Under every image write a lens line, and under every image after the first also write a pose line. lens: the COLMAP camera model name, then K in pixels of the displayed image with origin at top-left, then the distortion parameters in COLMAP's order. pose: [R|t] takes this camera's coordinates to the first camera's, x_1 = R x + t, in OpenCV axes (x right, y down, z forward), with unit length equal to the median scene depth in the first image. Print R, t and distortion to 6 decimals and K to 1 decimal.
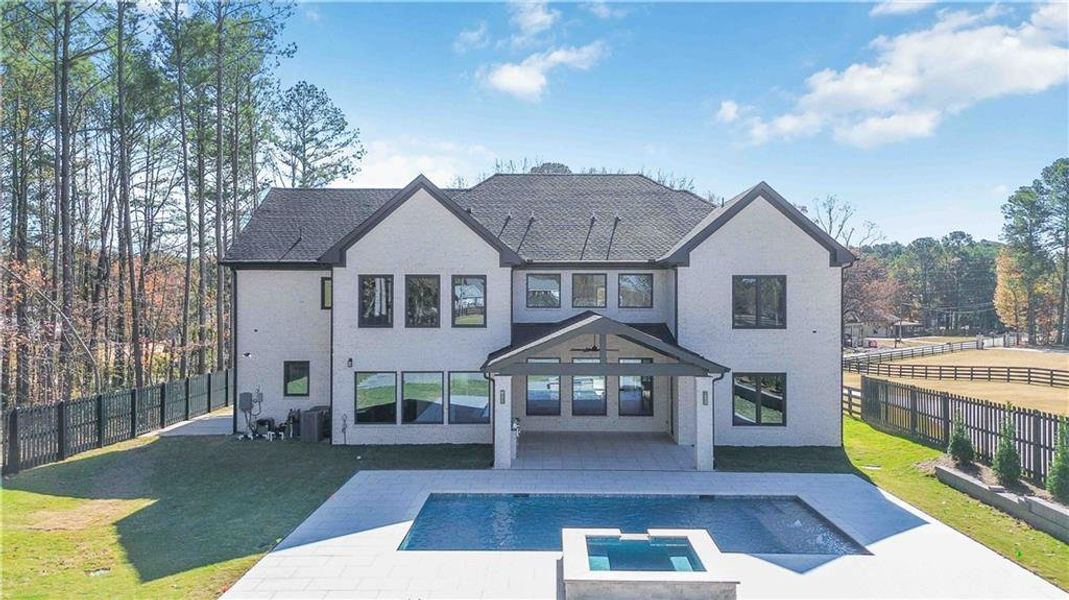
lens RADIAL K [[772.9, 0, 531.4], [0, 772.9, 298.7], [0, 0, 1]] dist [0.033637, -0.005087]
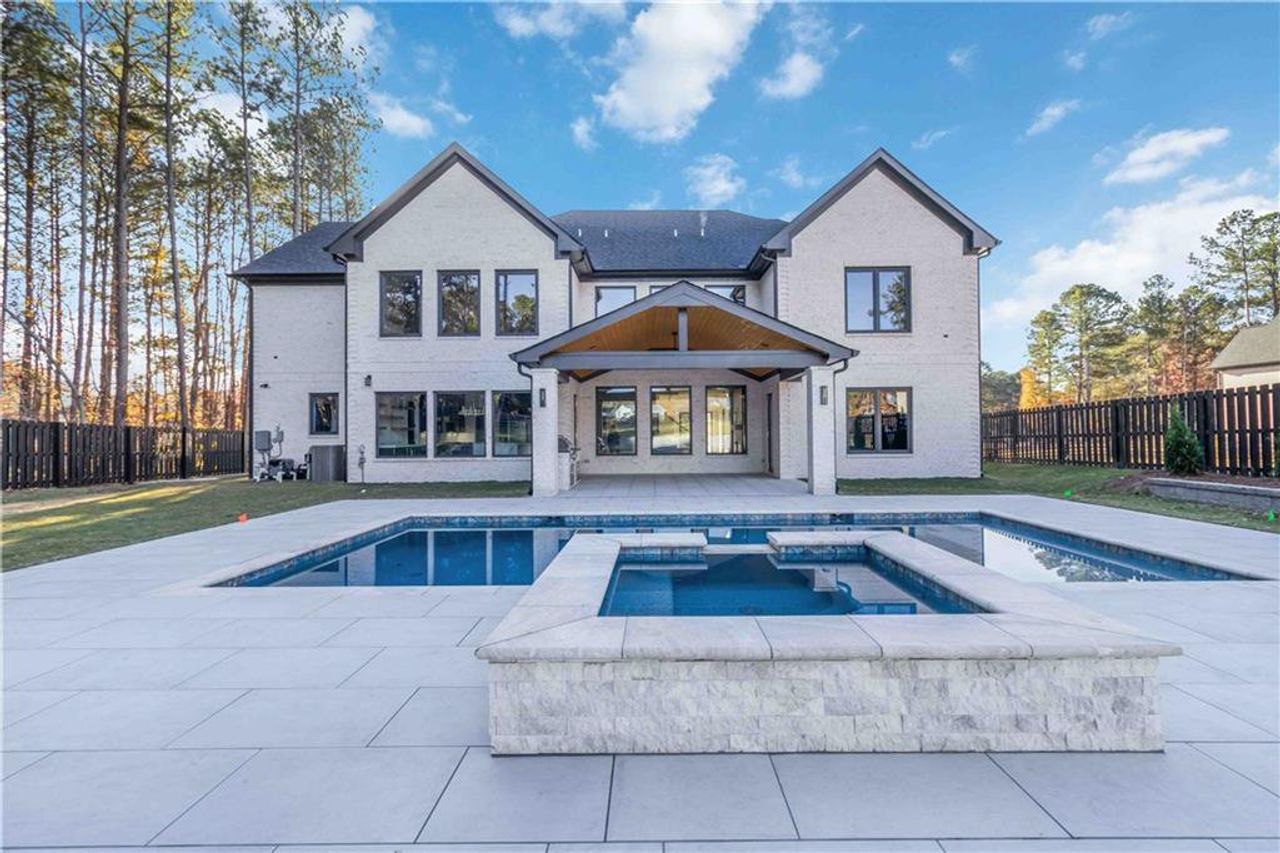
lens RADIAL K [[592.4, 0, 647.6], [0, 592.4, 423.0], [0, 0, 1]] dist [-0.004476, 0.000302]
pose [[0.999897, -0.009284, 0.010939, 0.046301], [0.009483, 0.999787, -0.018314, 0.140562], [-0.010766, 0.018416, 0.999772, 0.387802]]
